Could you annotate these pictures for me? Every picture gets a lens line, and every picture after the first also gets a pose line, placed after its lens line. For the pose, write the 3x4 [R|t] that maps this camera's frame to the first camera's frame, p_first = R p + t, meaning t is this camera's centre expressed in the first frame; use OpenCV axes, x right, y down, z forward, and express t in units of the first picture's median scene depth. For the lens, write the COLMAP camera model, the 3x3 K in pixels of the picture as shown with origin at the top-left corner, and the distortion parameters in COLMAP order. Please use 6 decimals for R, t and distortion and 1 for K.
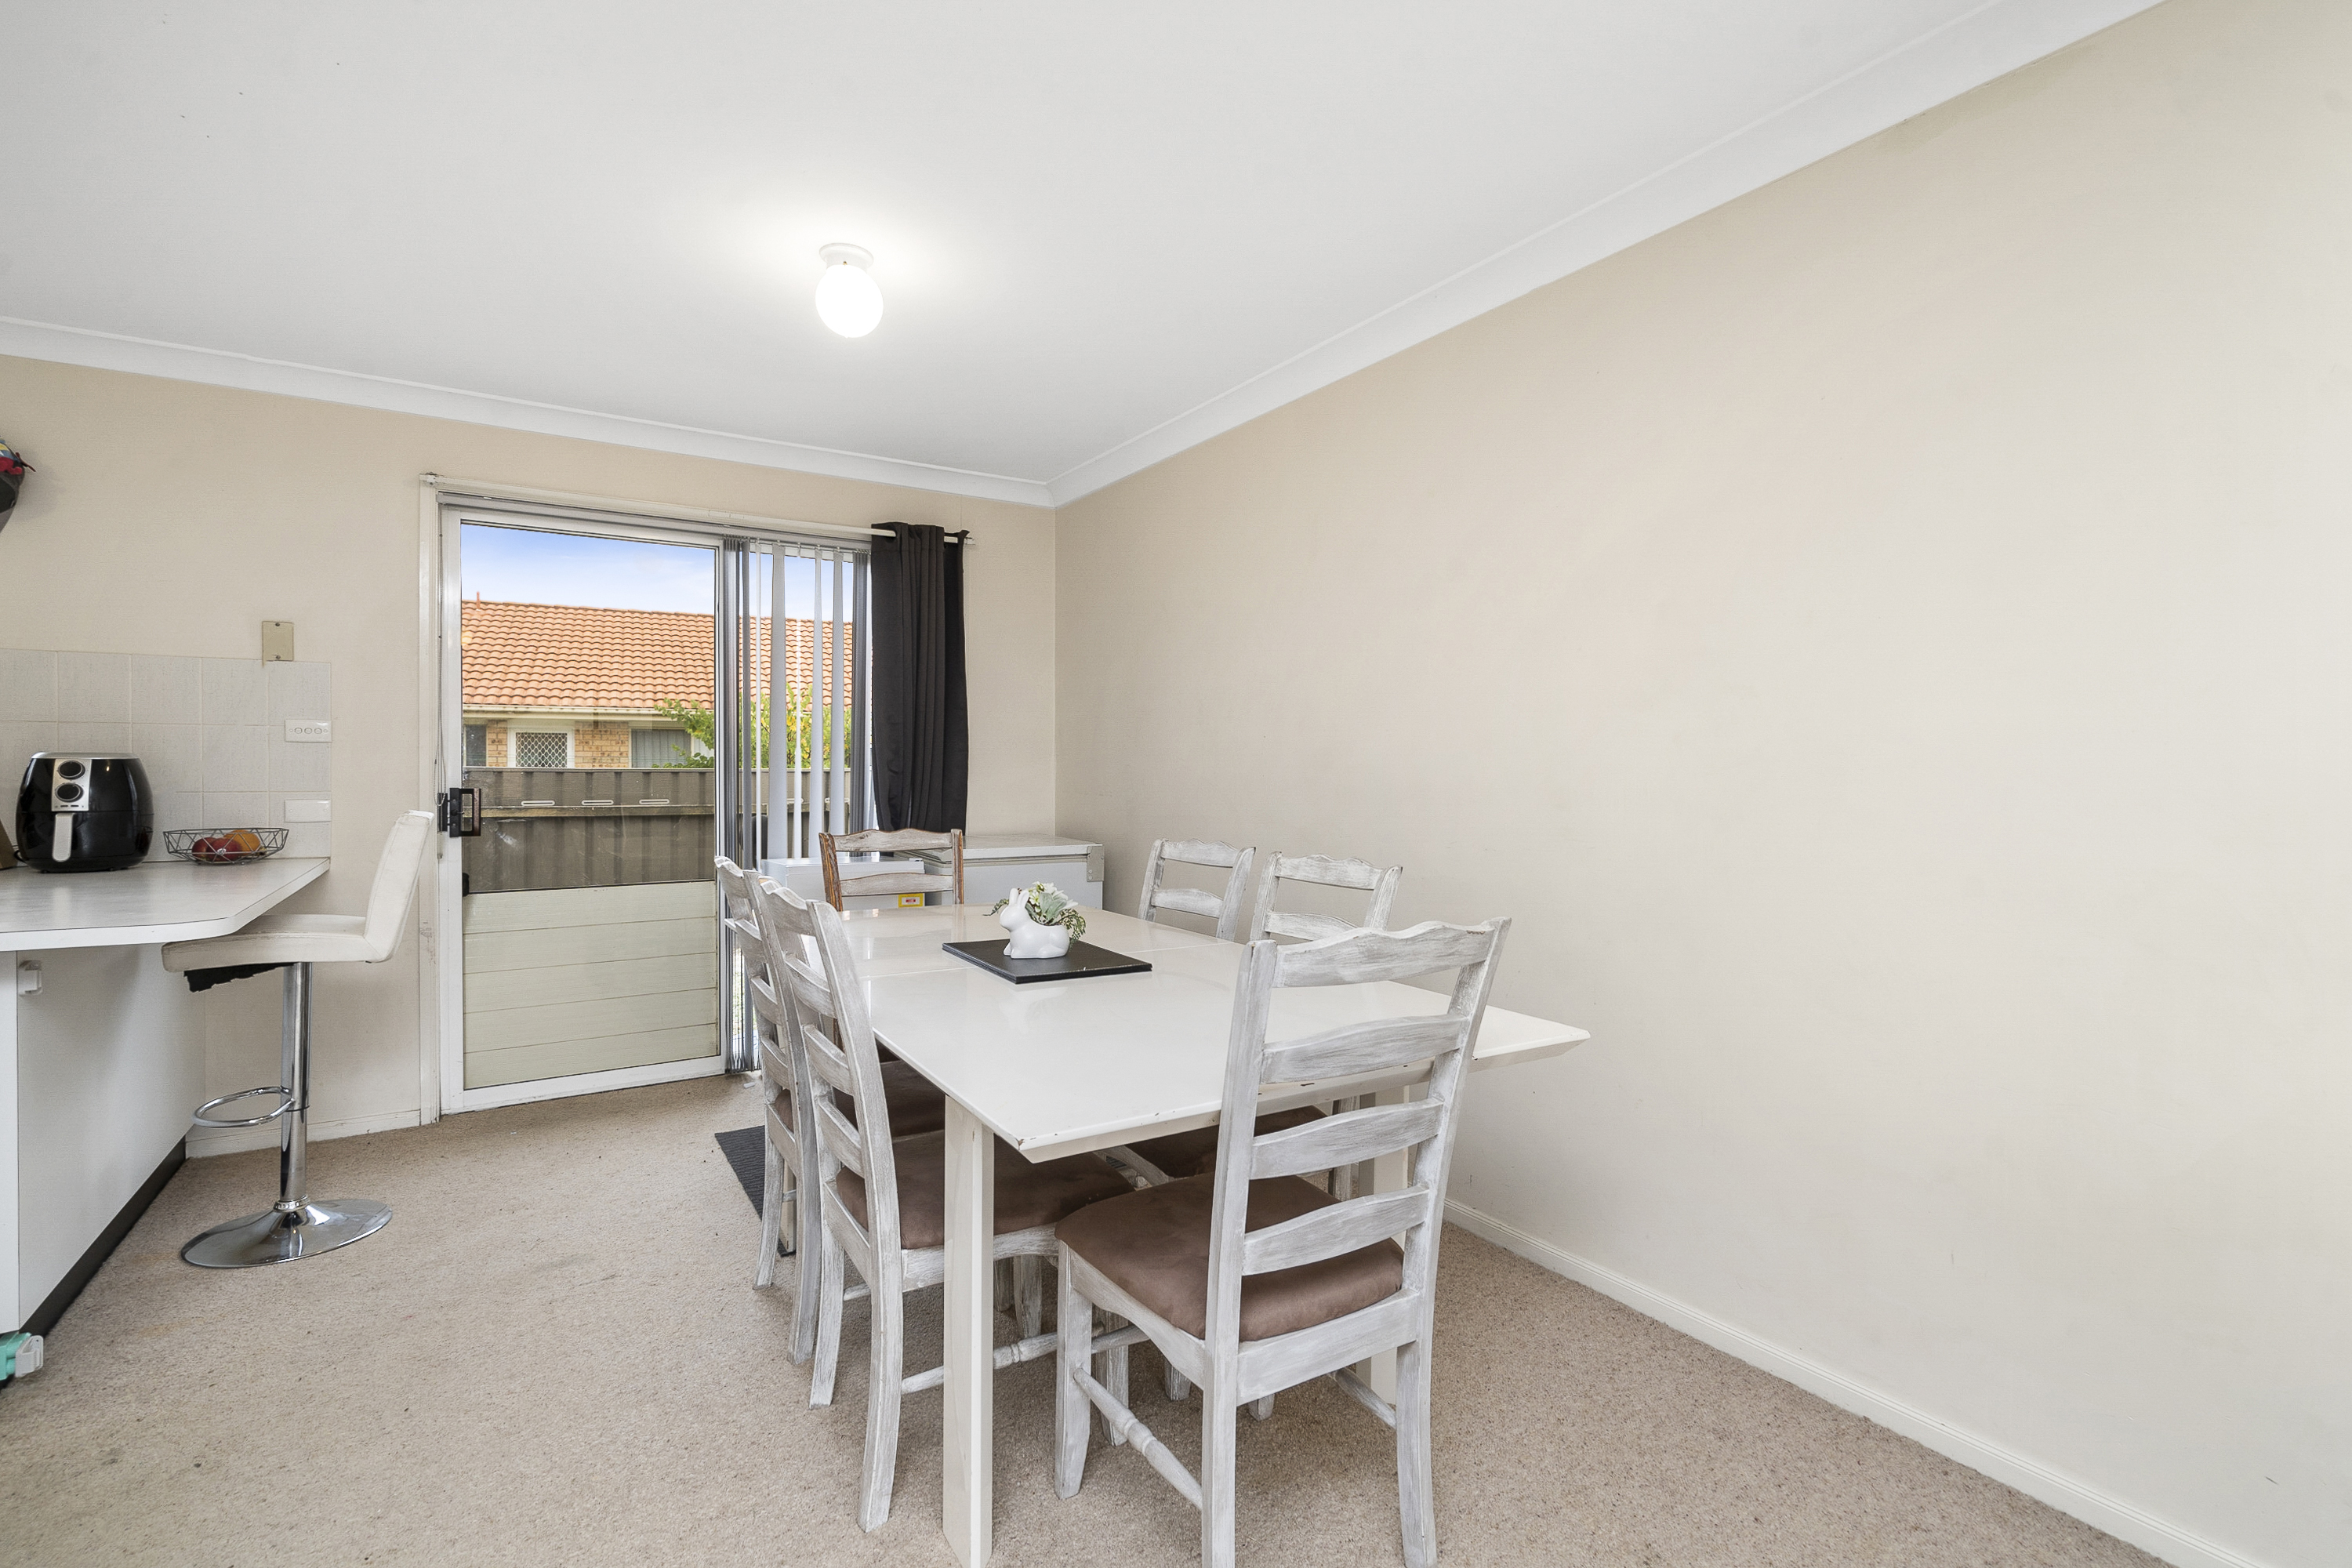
lens RADIAL K [[1077.1, 0, 1172.5], [0, 1077.1, 775.1], [0, 0, 1]] dist [0.001045, -0.001291]
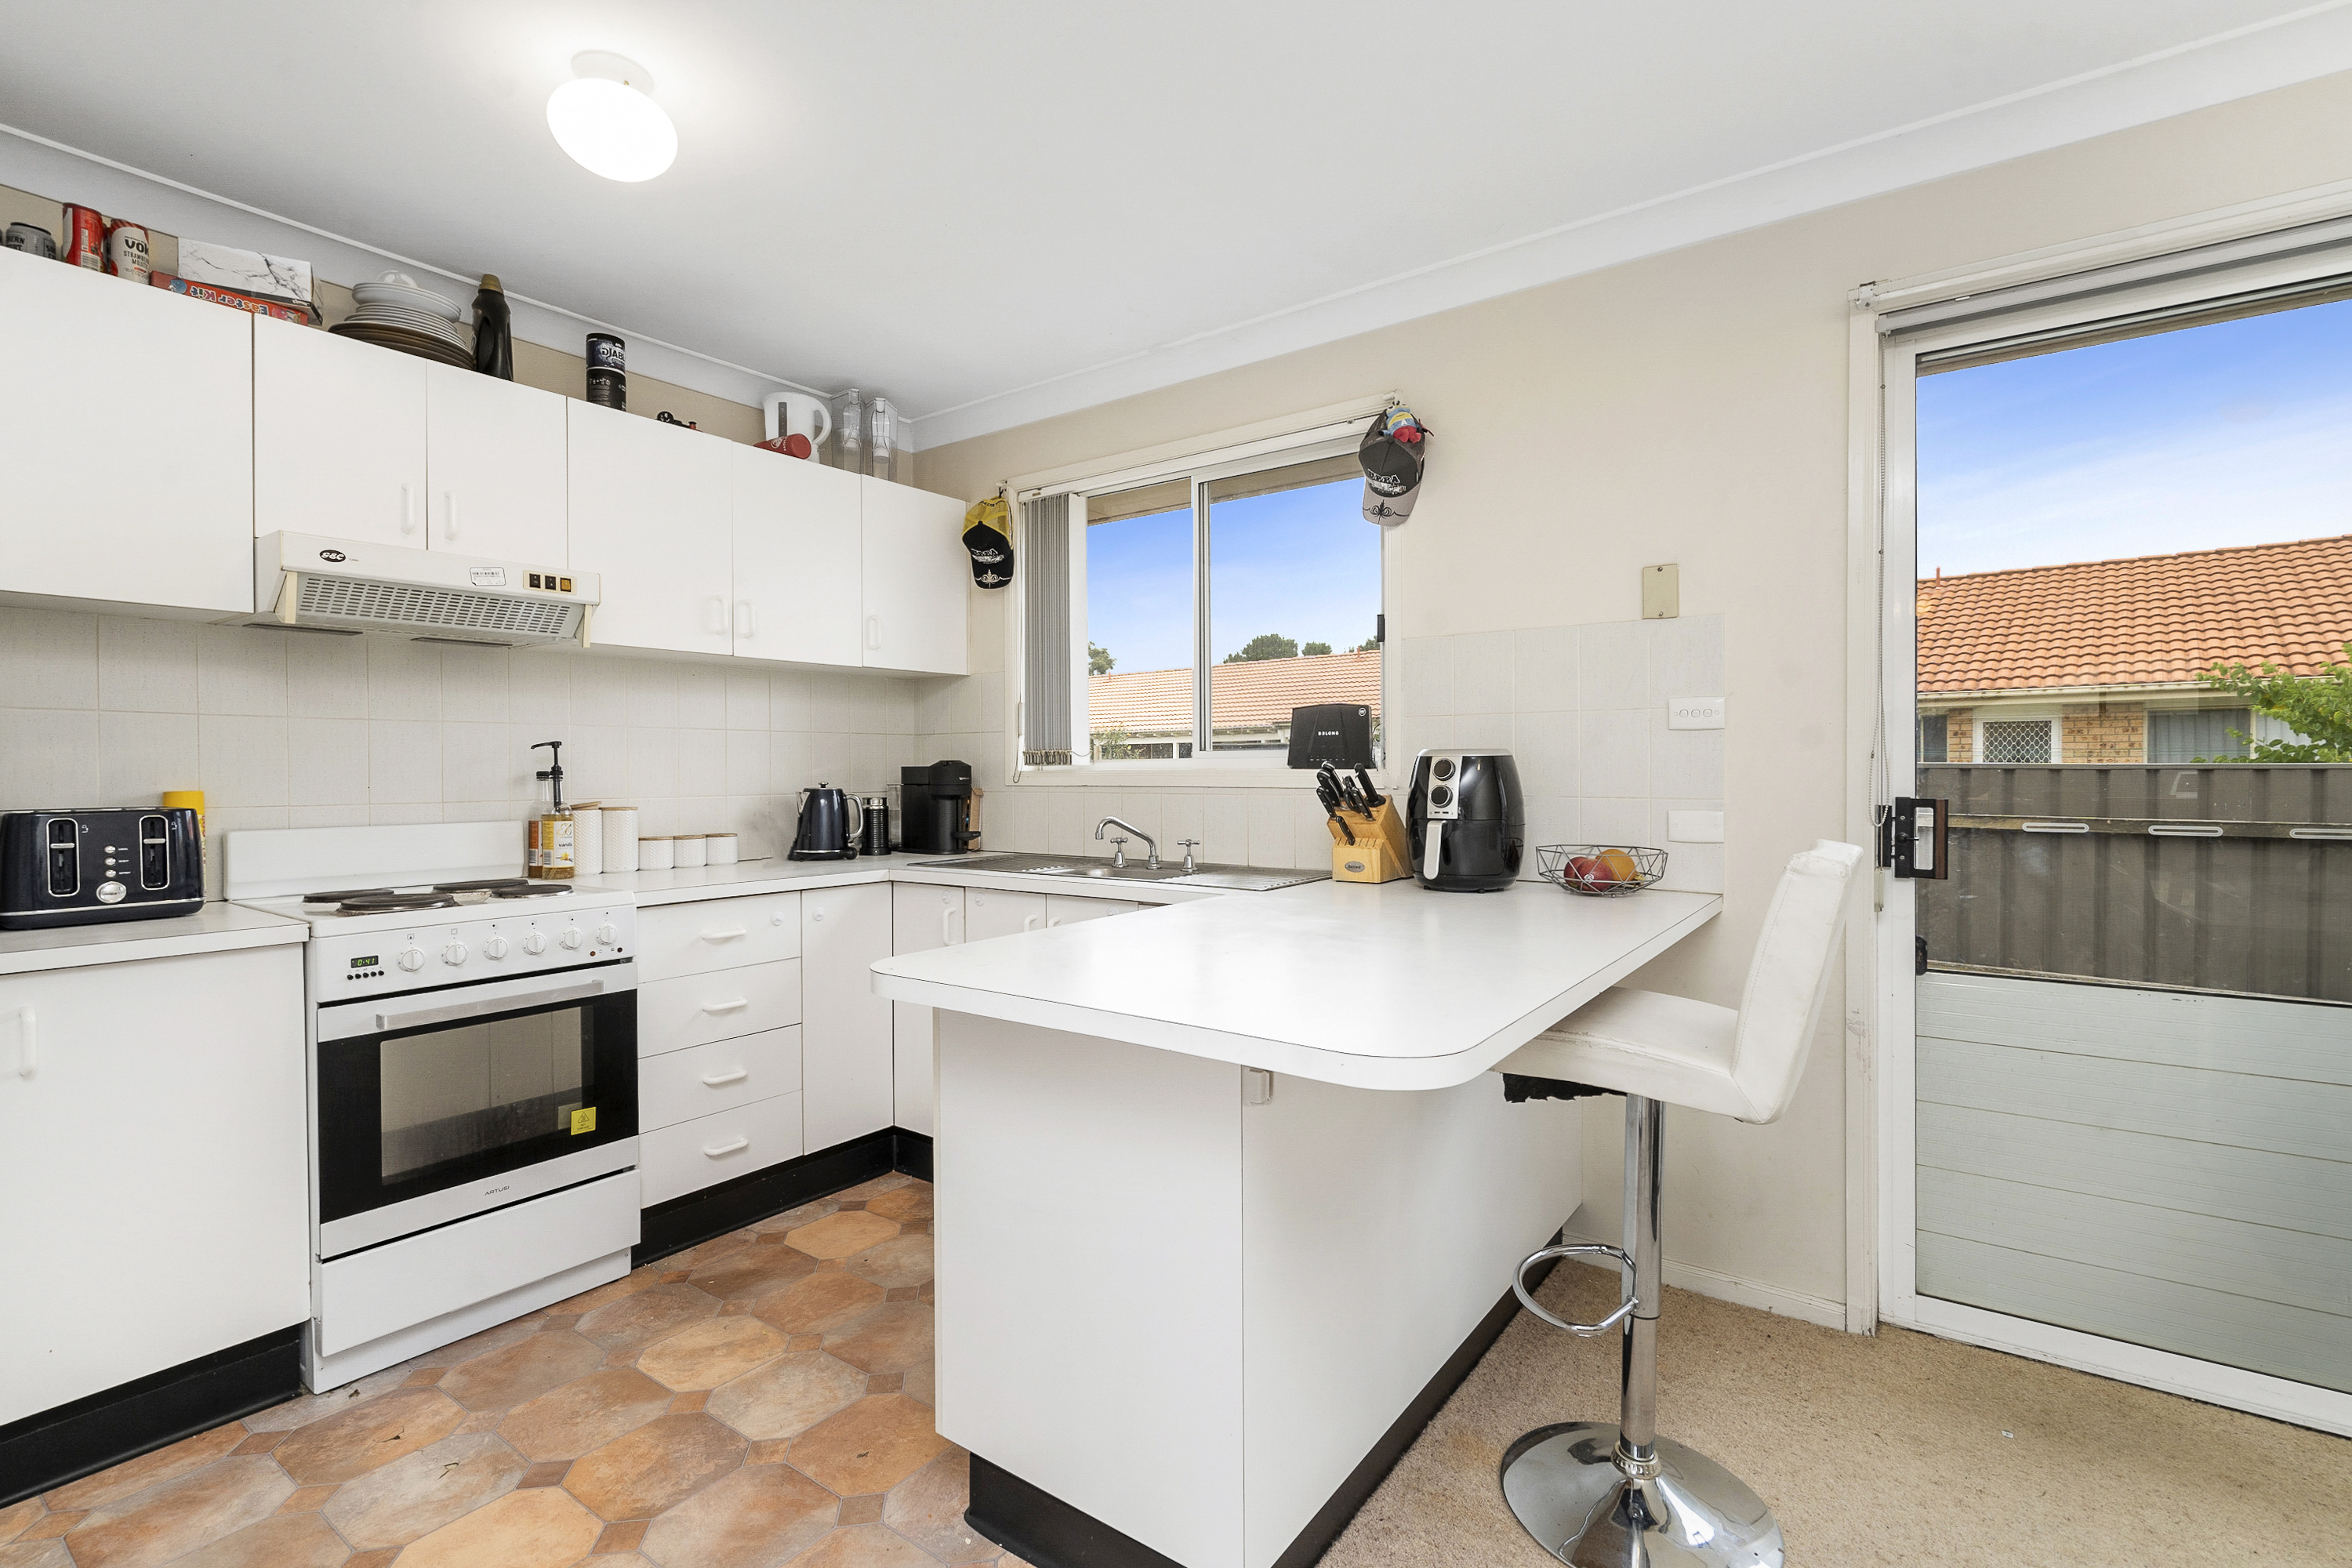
lens RADIAL K [[1077.1, 0, 1175.4], [0, 1077.1, 774.1], [0, 0, 1]] dist [0.001045, -0.001291]
pose [[0.374308, 0.004977, -0.927291, -0.253235], [-0.002860, 0.999987, 0.004212, -0.003033], [0.927300, 0.001075, 0.374318, 0.386906]]
